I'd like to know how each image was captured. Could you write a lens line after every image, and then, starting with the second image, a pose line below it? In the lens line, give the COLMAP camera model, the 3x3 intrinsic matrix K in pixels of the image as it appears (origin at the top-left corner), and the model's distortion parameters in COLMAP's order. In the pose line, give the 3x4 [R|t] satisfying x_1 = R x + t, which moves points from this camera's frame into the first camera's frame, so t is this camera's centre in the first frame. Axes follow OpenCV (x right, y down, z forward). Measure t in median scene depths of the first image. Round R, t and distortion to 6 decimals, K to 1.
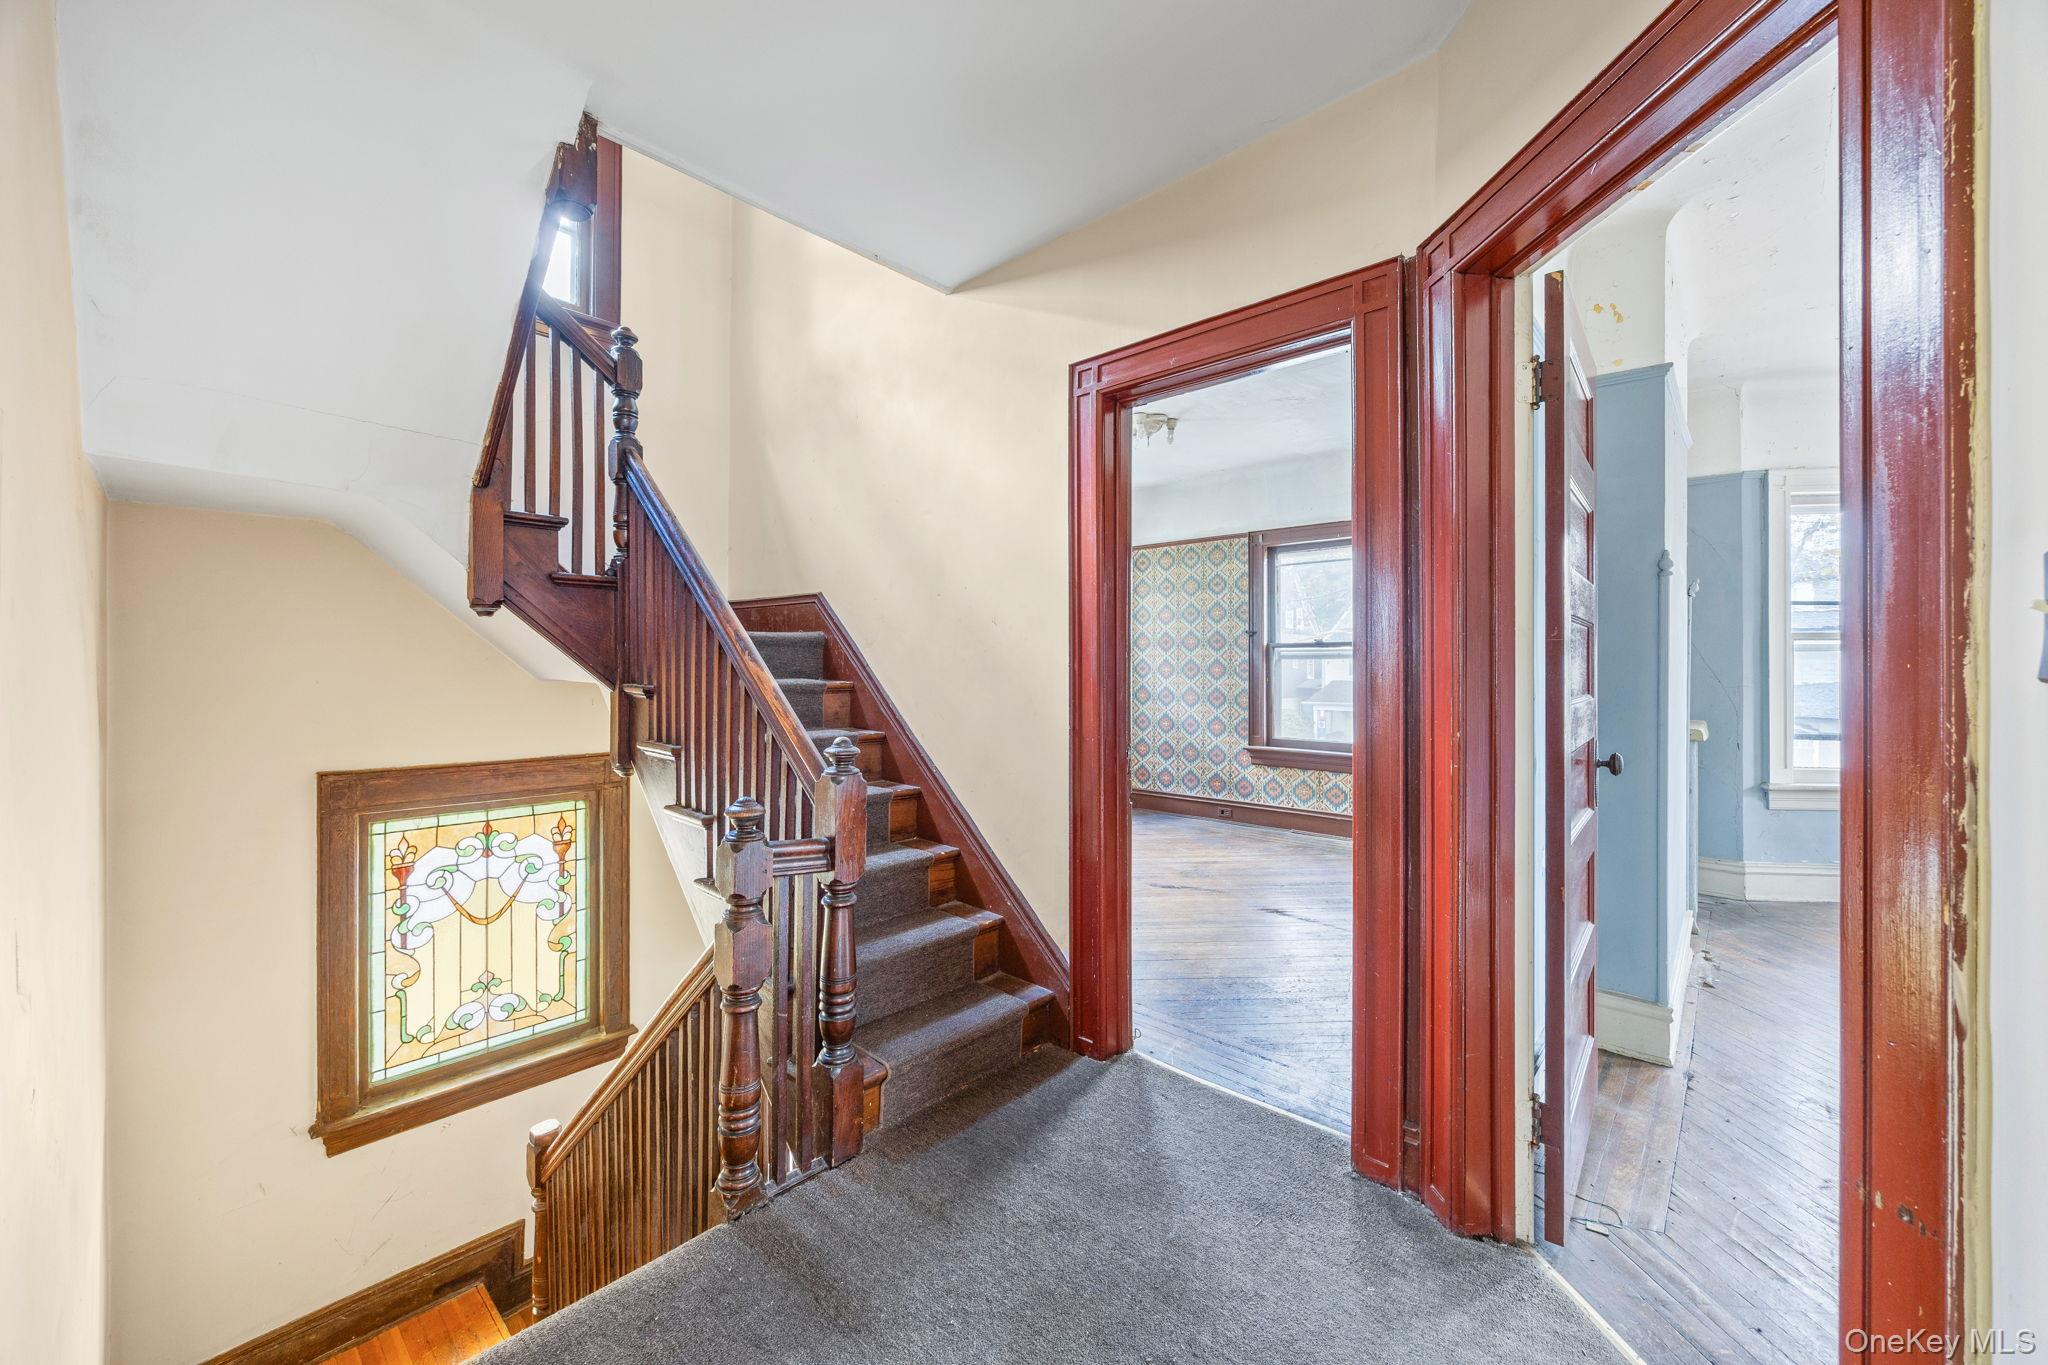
lens RADIAL K [[789.1, 0, 1024.5], [0, 789.1, 663.2], [0, 0, 1]] dist [-0.001640, 0.000132]
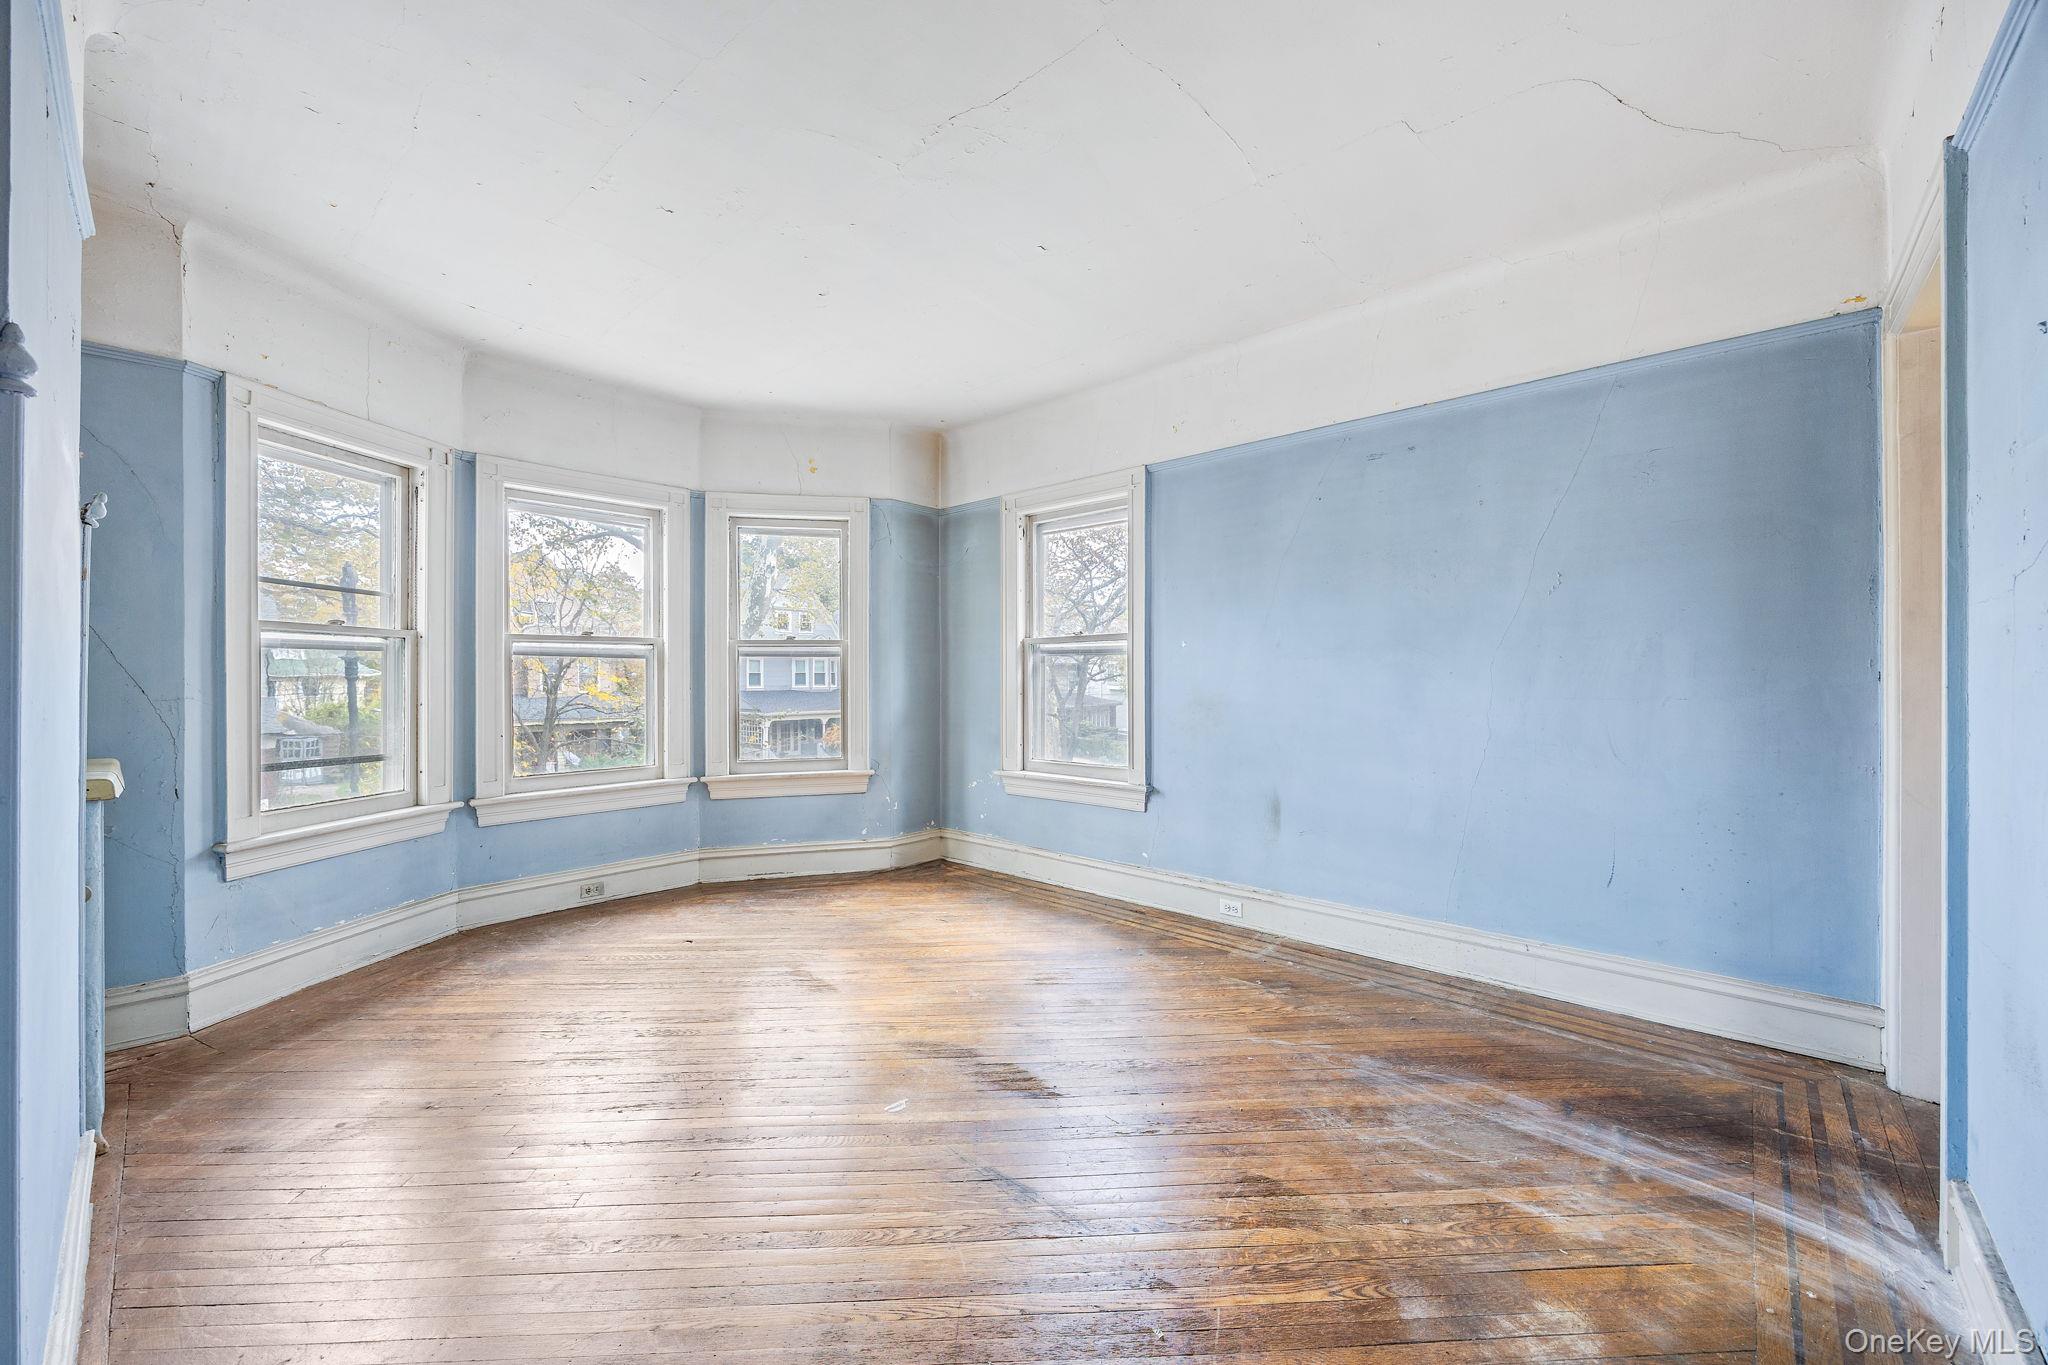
lens RADIAL K [[789.1, 0, 1024.5], [0, 789.1, 663.2], [0, 0, 1]] dist [-0.001640, 0.000132]
pose [[-0.004980, 0.000548, 0.999987, 0.273139], [-0.000093, 1.000000, -0.000548, 0.000725], [-0.999988, -0.000096, -0.004980, 0.326488]]
